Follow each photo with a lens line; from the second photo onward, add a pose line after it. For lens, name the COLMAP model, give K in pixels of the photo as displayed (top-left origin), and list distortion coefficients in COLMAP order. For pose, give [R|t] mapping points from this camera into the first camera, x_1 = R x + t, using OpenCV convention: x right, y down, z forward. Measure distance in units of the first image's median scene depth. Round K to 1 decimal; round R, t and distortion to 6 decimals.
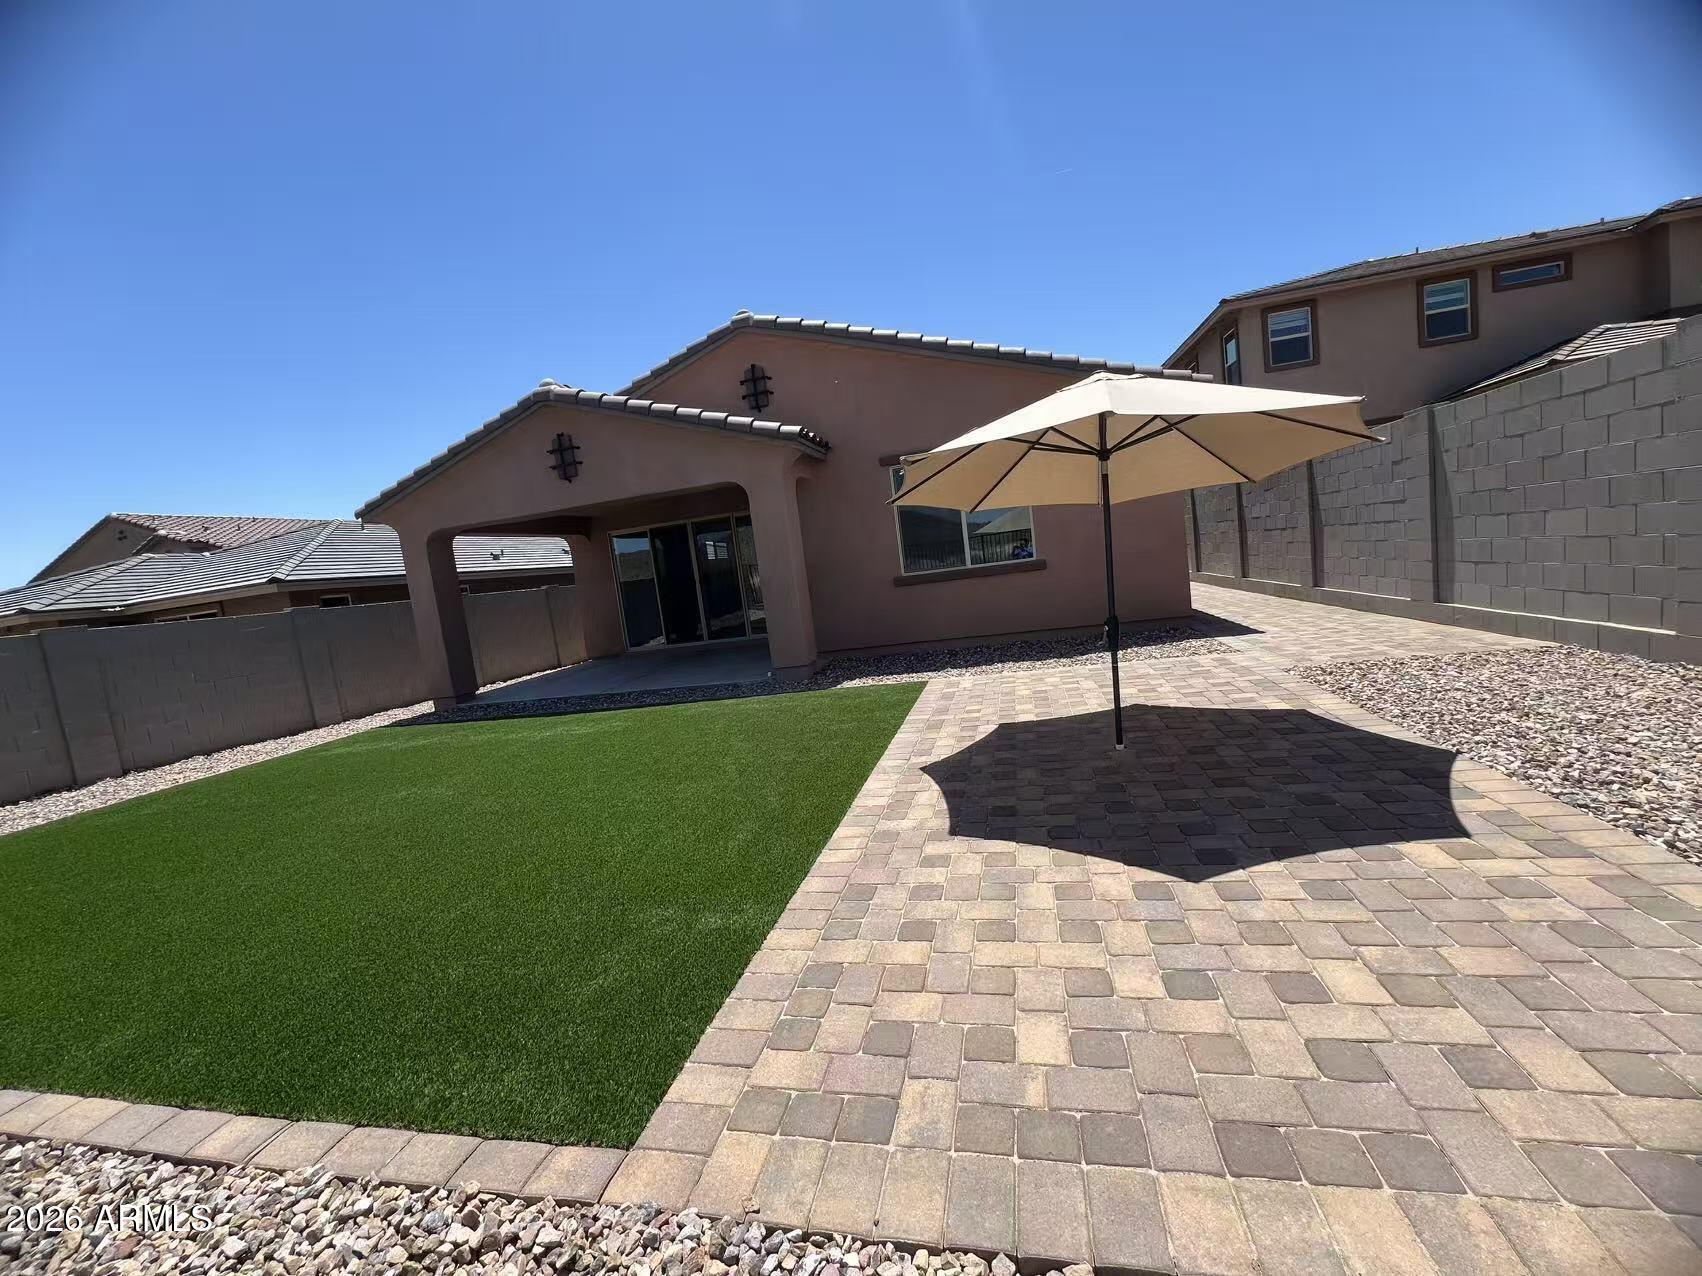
lens RADIAL K [[687.7, 0, 848.9], [0, 687.7, 639.1], [0, 0, 1]] dist [-0.000526, -0.000068]
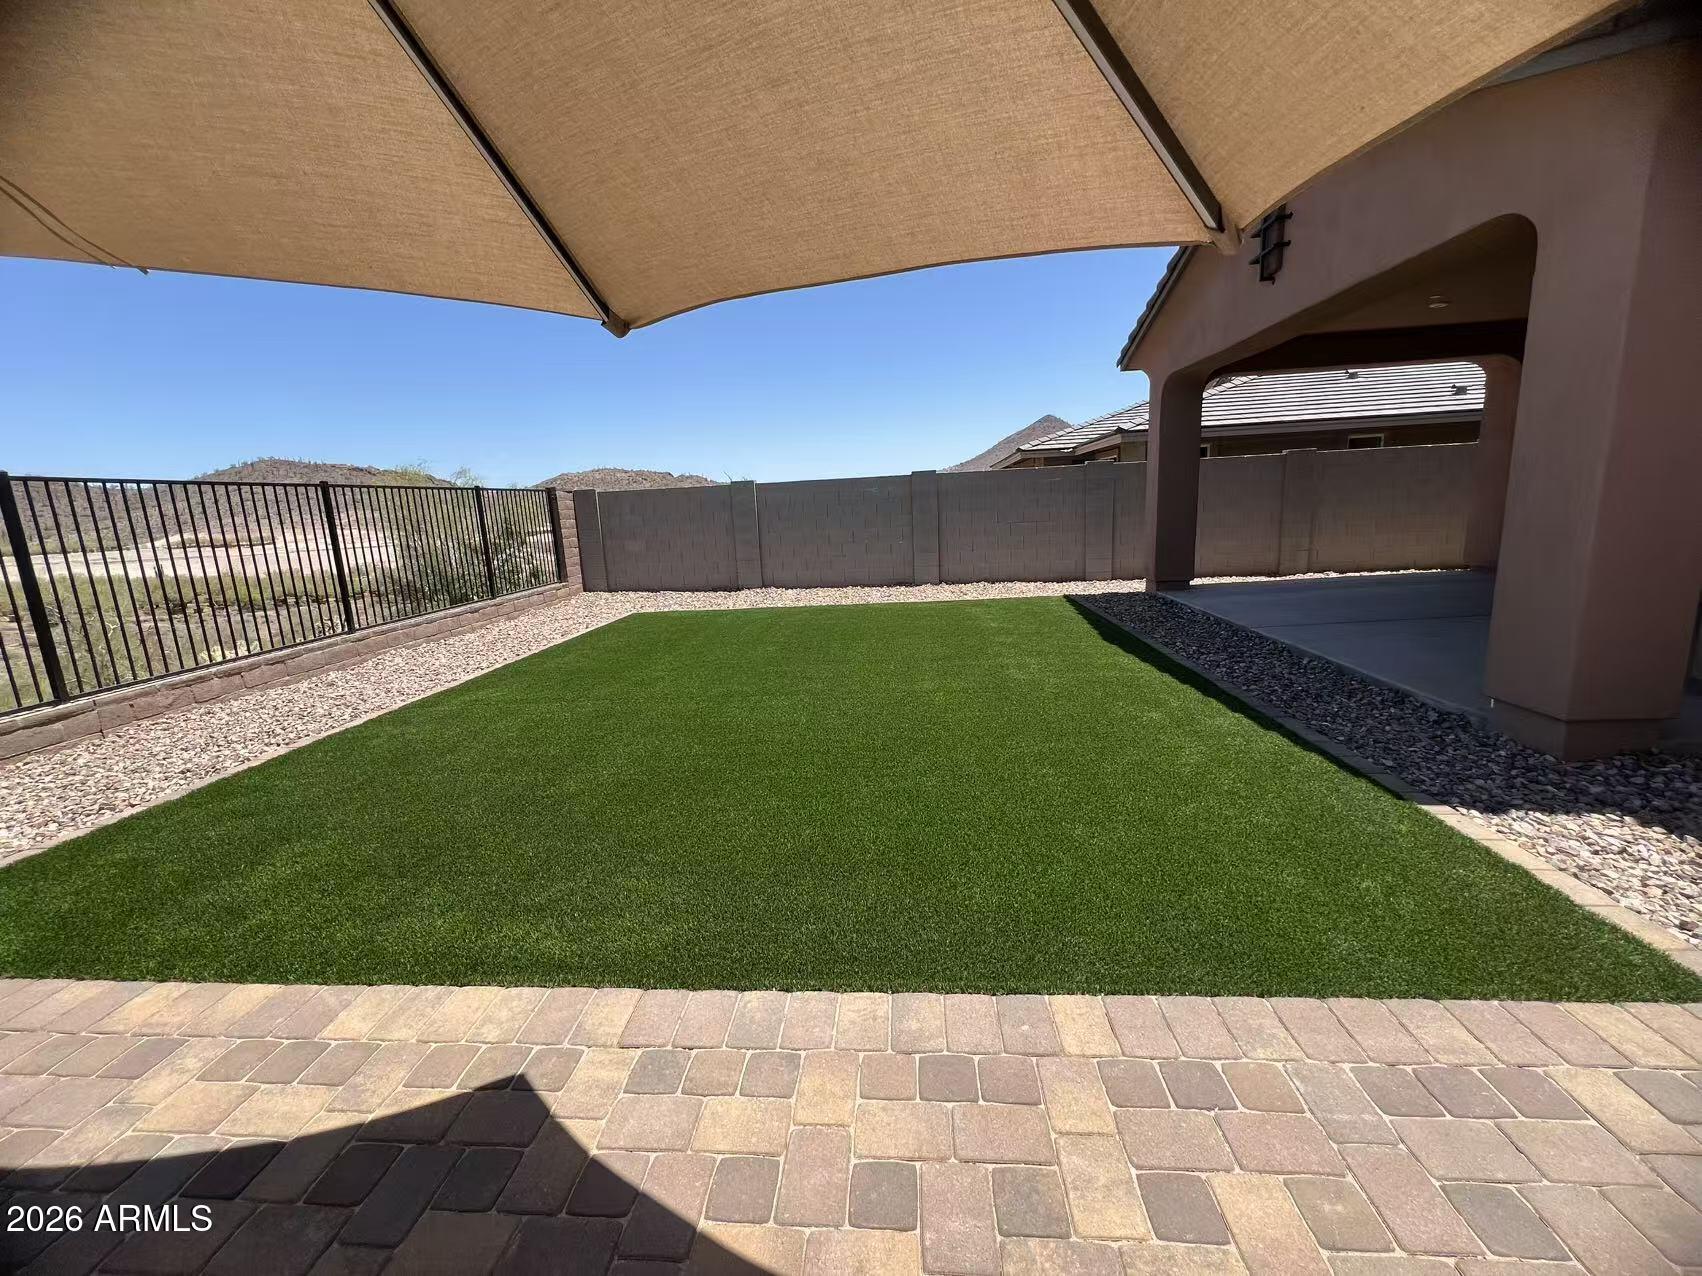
lens RADIAL K [[687.7, 0, 849.9], [0, 687.7, 636.3], [0, 0, 1]] dist [-0.000526, -0.000068]
pose [[0.155755, 0.303664, -0.939962, 0.219819], [-0.072602, 0.952521, 0.295691, -0.090854], [0.985124, 0.022188, 0.170406, 0.585790]]
